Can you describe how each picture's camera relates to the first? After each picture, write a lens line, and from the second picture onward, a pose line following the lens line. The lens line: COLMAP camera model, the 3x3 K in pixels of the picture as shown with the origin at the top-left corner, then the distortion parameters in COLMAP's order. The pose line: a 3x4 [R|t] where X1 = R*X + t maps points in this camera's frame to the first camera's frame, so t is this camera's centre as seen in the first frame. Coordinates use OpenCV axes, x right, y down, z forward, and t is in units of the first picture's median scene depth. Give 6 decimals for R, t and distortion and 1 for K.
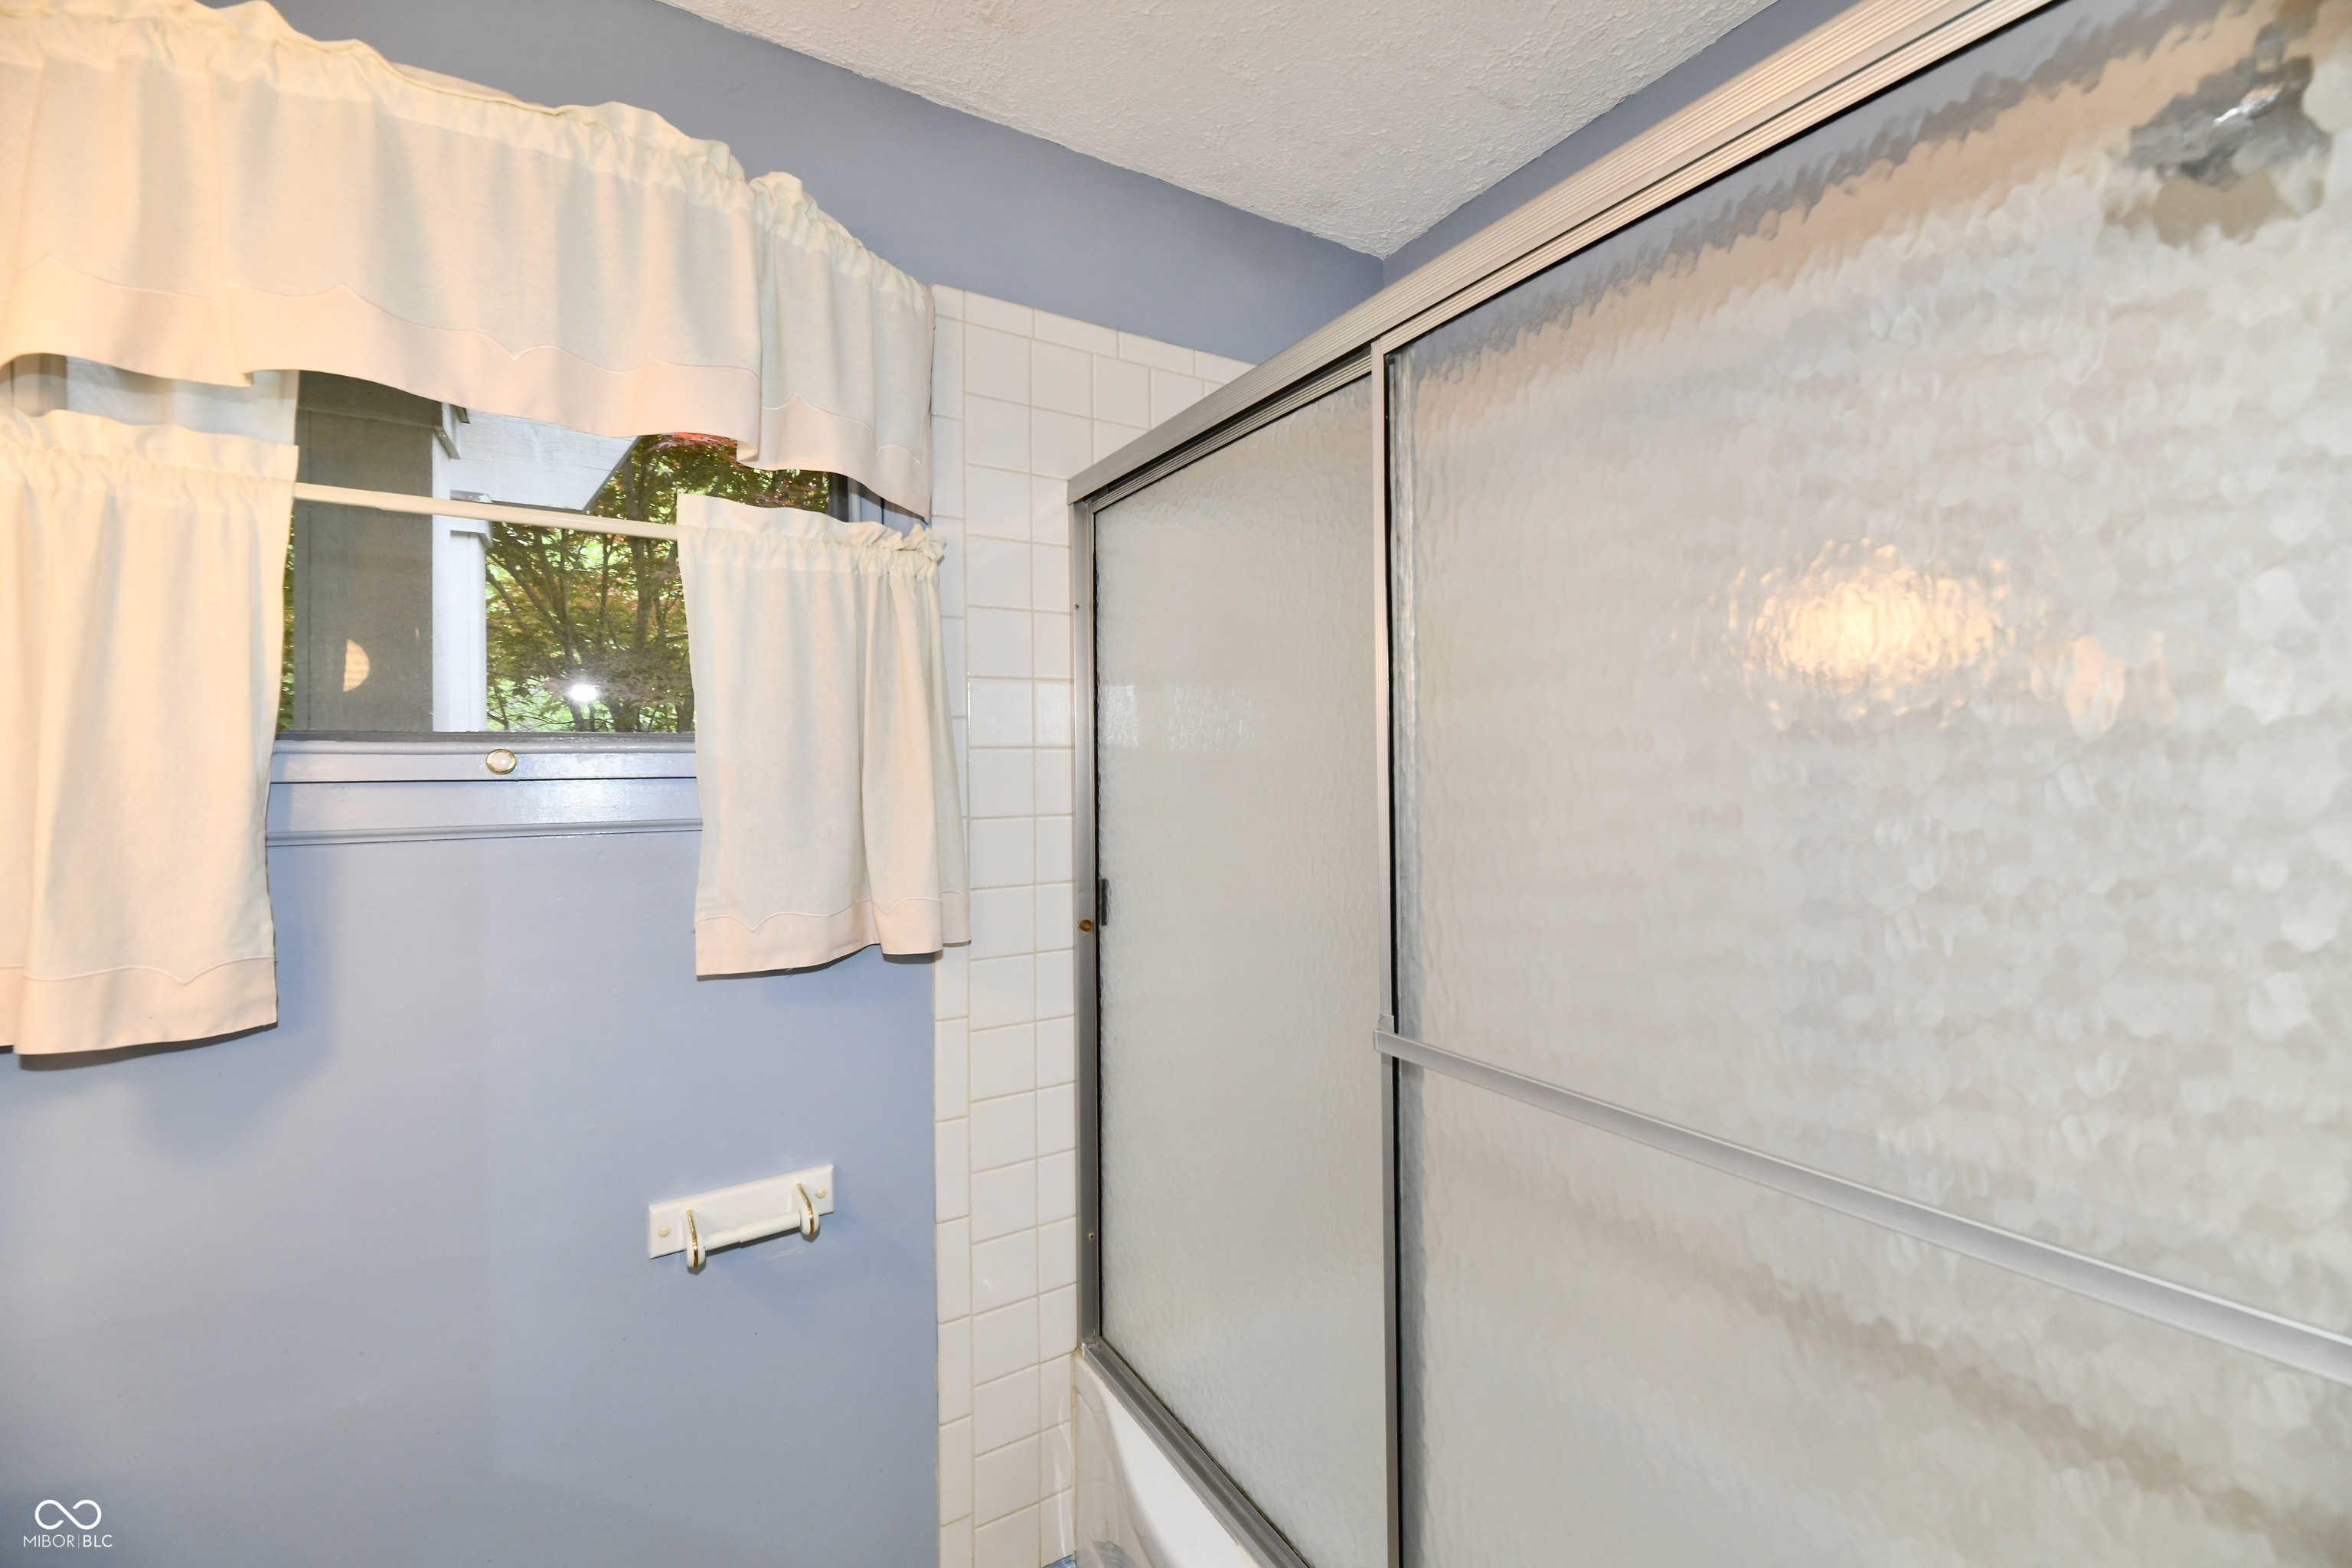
lens RADIAL K [[965.3, 0, 1189.4], [0, 965.3, 757.2], [0, 0, 1]] dist [0.000941, -0.005813]
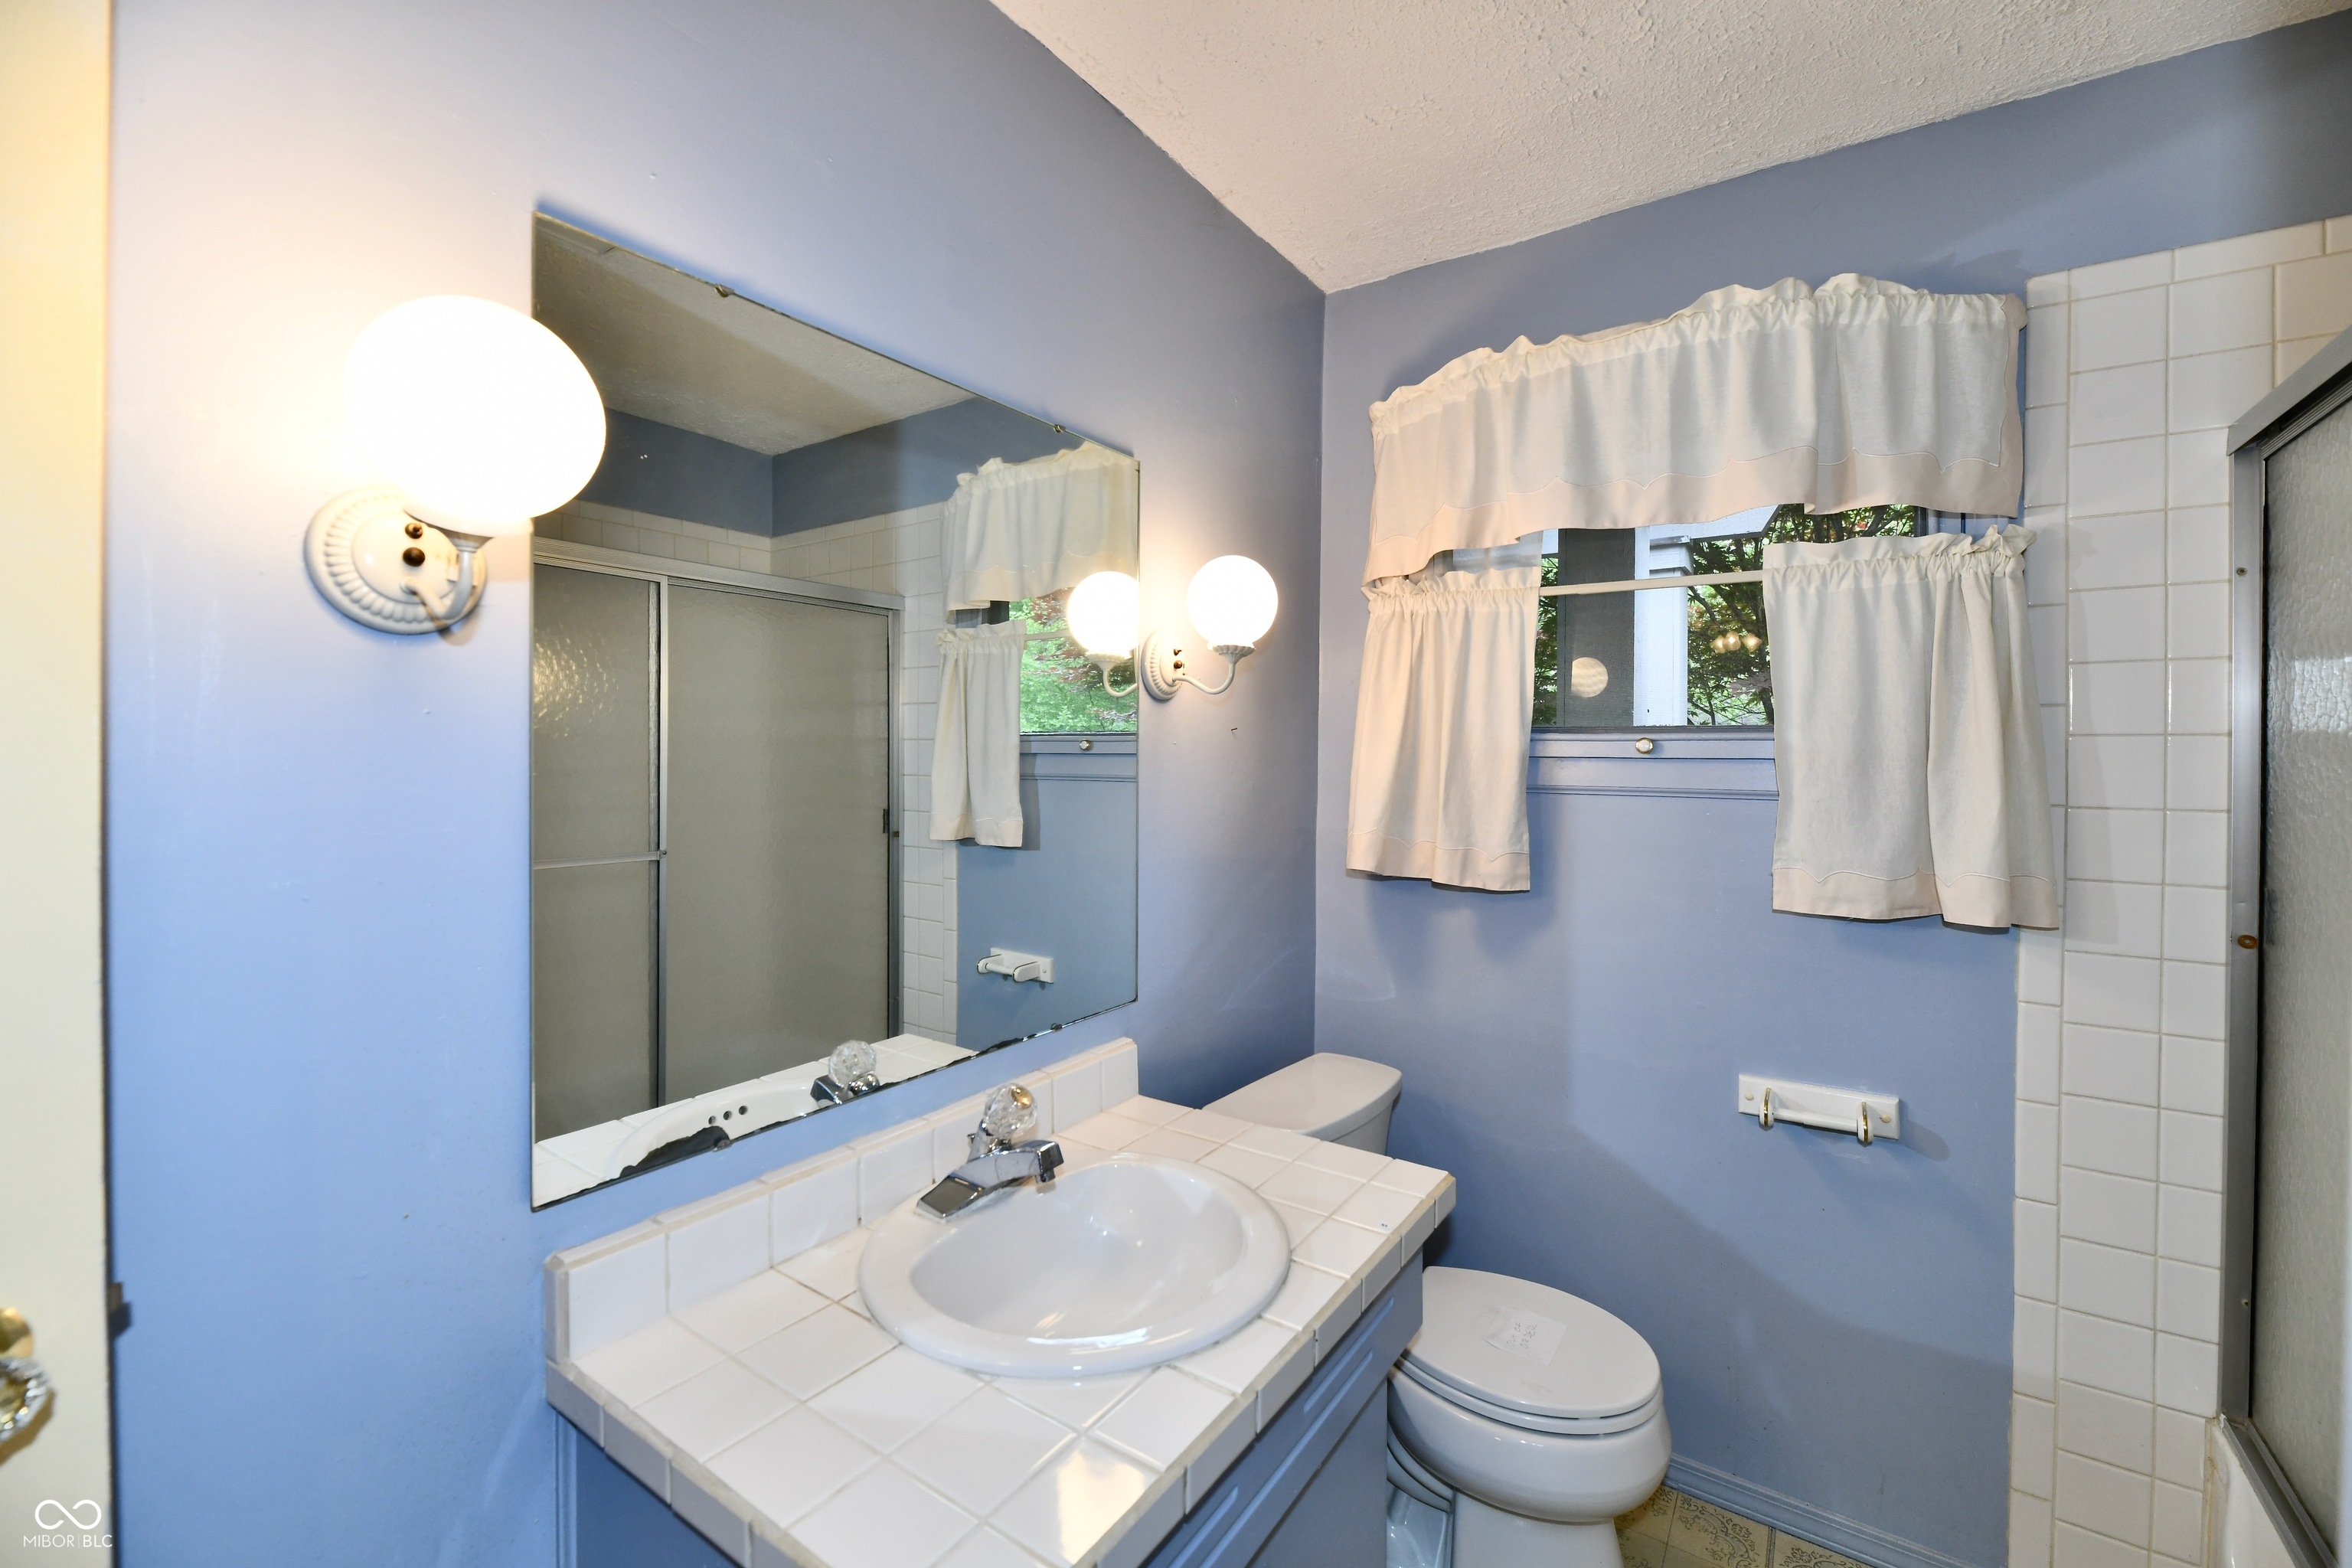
lens RADIAL K [[965.3, 0, 1189.4], [0, 965.3, 757.2], [0, 0, 1]] dist [0.000941, -0.005813]
pose [[0.405065, 0.018288, -0.914105, 0.356206], [-0.002879, 0.999820, 0.018728, -0.004020], [0.914283, -0.004955, 0.405045, -0.253987]]
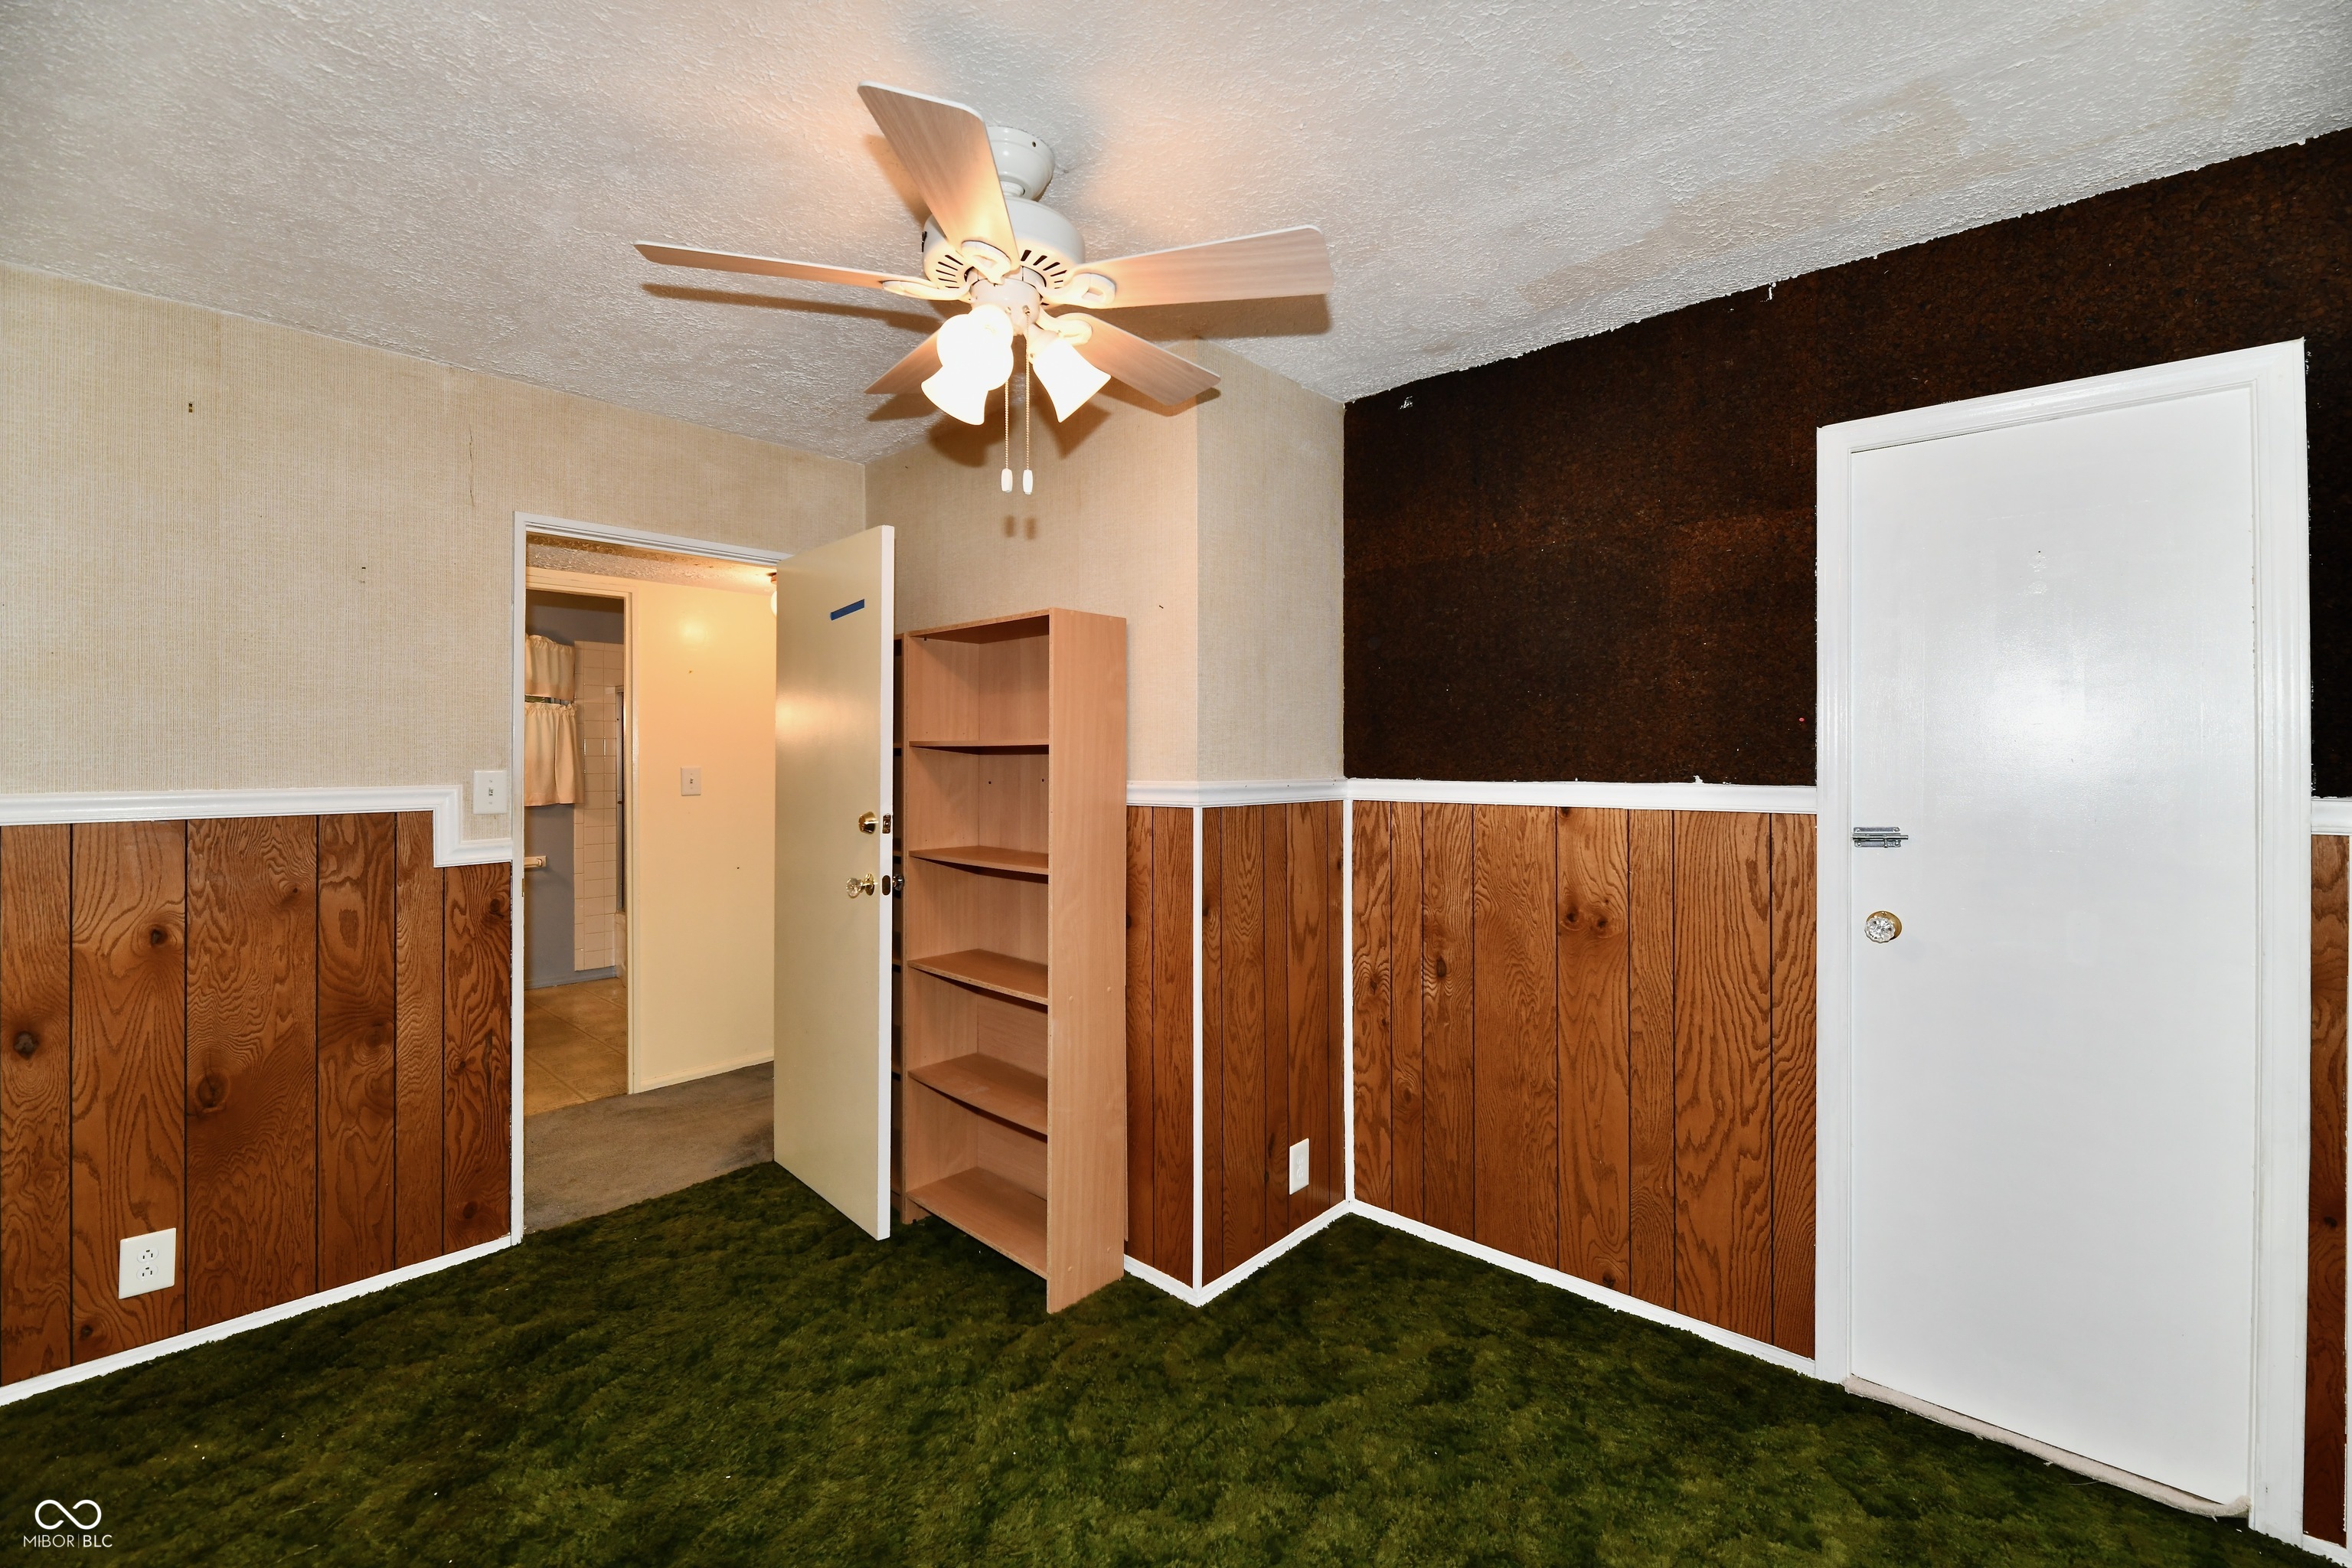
lens RADIAL K [[961.5, 0, 1192.1], [0, 961.5, 755.9], [0, 0, 1]] dist [-0.002660, -0.003052]
pose [[0.963397, 0.008011, 0.267960, 1.306892], [-0.009616, 0.999943, 0.004679, -0.064053], [-0.267907, -0.007084, 0.963419, -4.054967]]
